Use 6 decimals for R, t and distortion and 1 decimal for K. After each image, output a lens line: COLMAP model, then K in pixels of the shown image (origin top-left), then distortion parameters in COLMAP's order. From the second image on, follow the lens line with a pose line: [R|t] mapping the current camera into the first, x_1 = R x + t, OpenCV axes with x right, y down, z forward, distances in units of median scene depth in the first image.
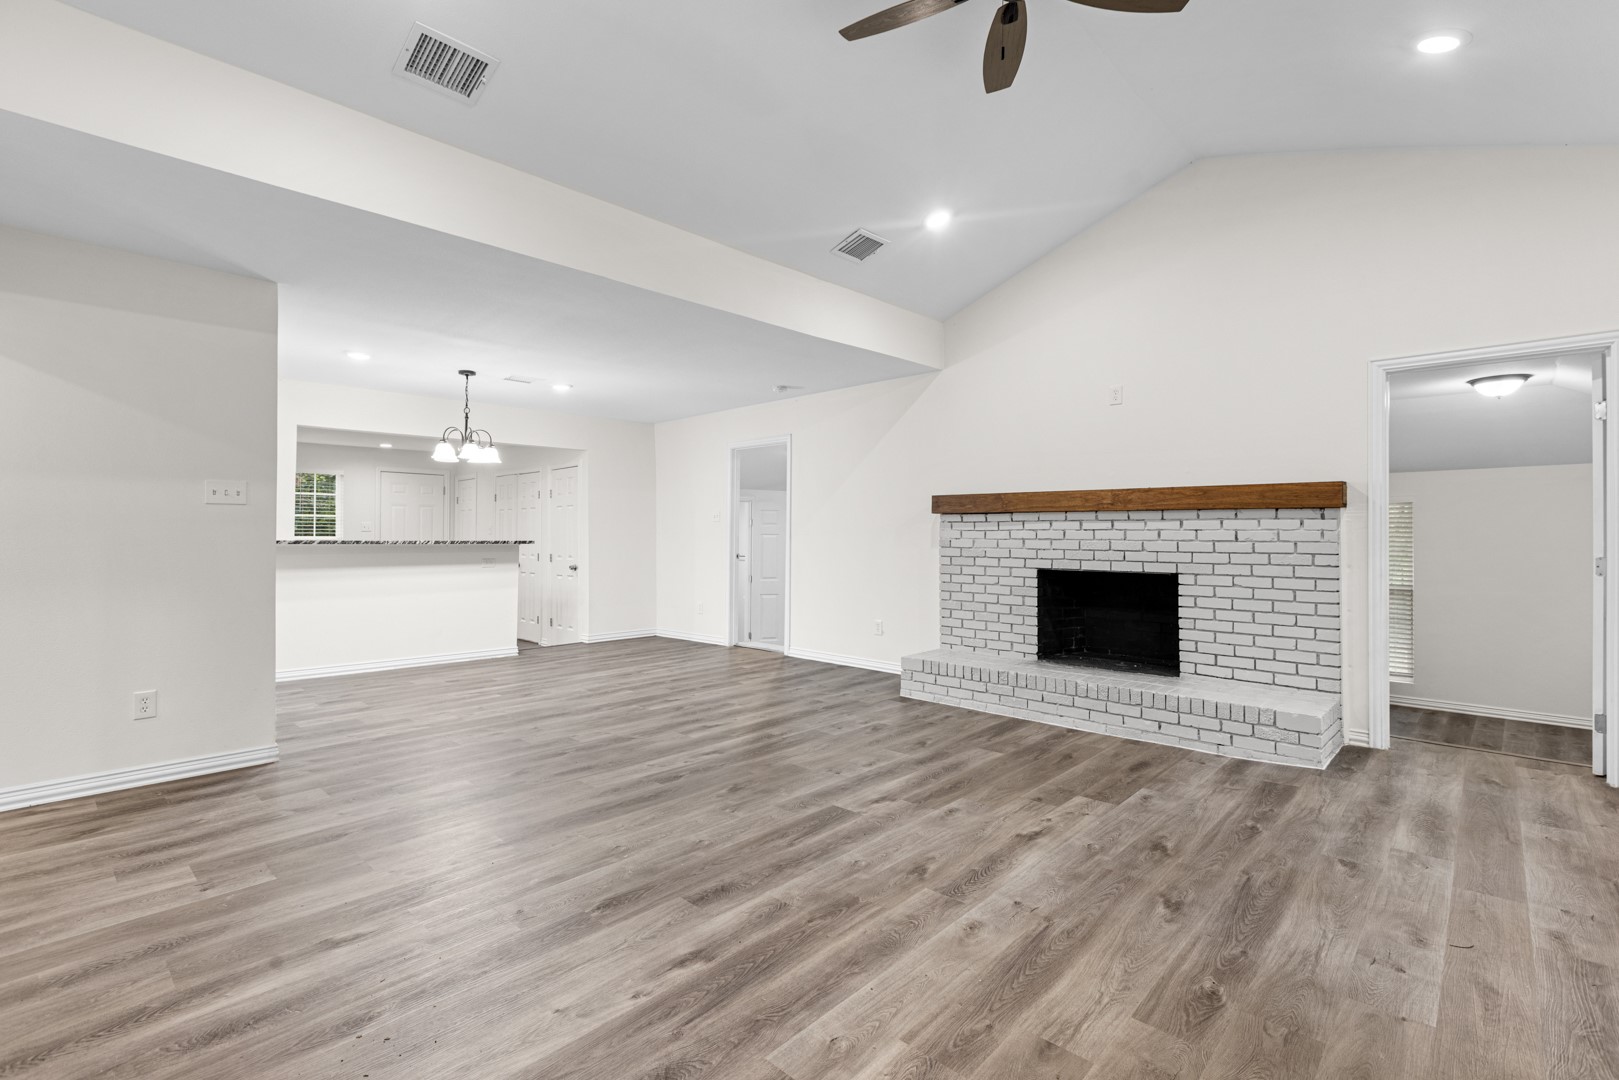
lens RADIAL K [[709.2, 0, 790.9], [0, 709.2, 540.0], [0, 0, 1]] dist [0.001901, 0.000134]
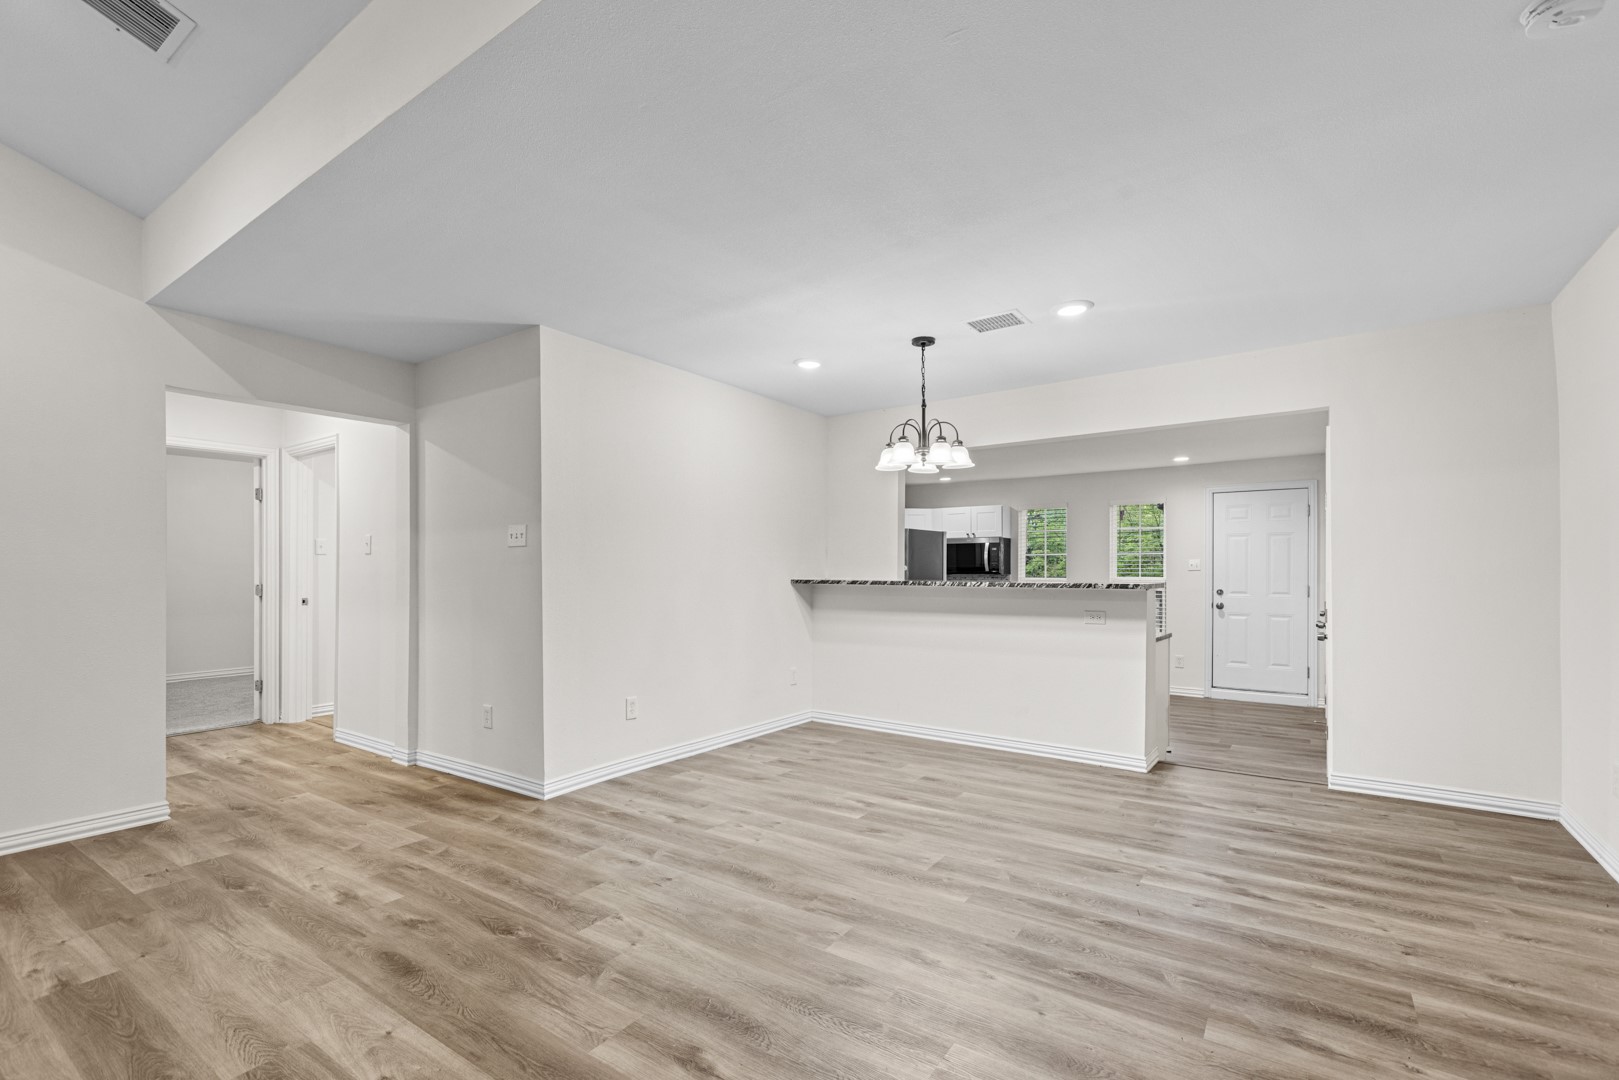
lens RADIAL K [[730.8, 0, 810.9], [0, 730.8, 556.7], [0, 0, 1]] dist [0.003825, -0.000255]
pose [[0.171387, -0.028768, -0.984784, 0.358848], [-0.006479, 0.999519, -0.030326, -0.001487], [0.985183, 0.011577, 0.171118, 1.183402]]
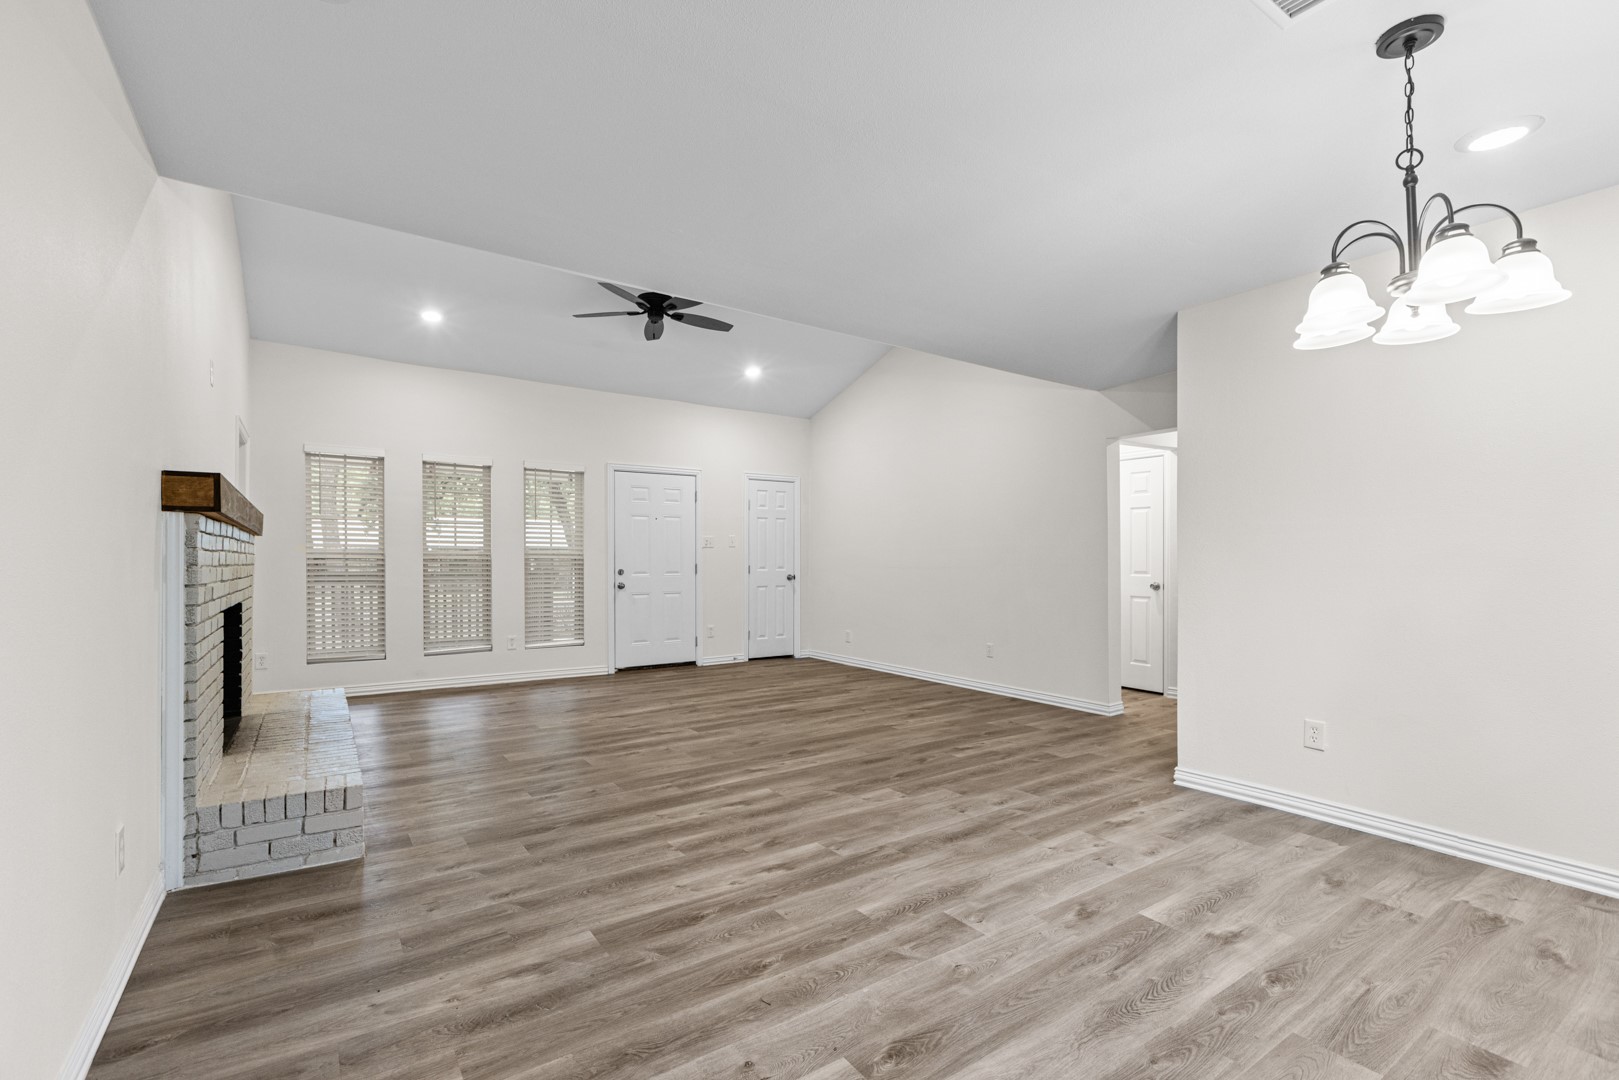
lens RADIAL K [[730.8, 0, 810.9], [0, 730.8, 556.7], [0, 0, 1]] dist [0.003825, -0.000255]
pose [[-0.981764, -0.005900, 0.190010, -0.410004], [-0.004859, 0.999971, 0.005945, -0.020645], [-0.190039, 0.004913, -0.981764, 2.129539]]
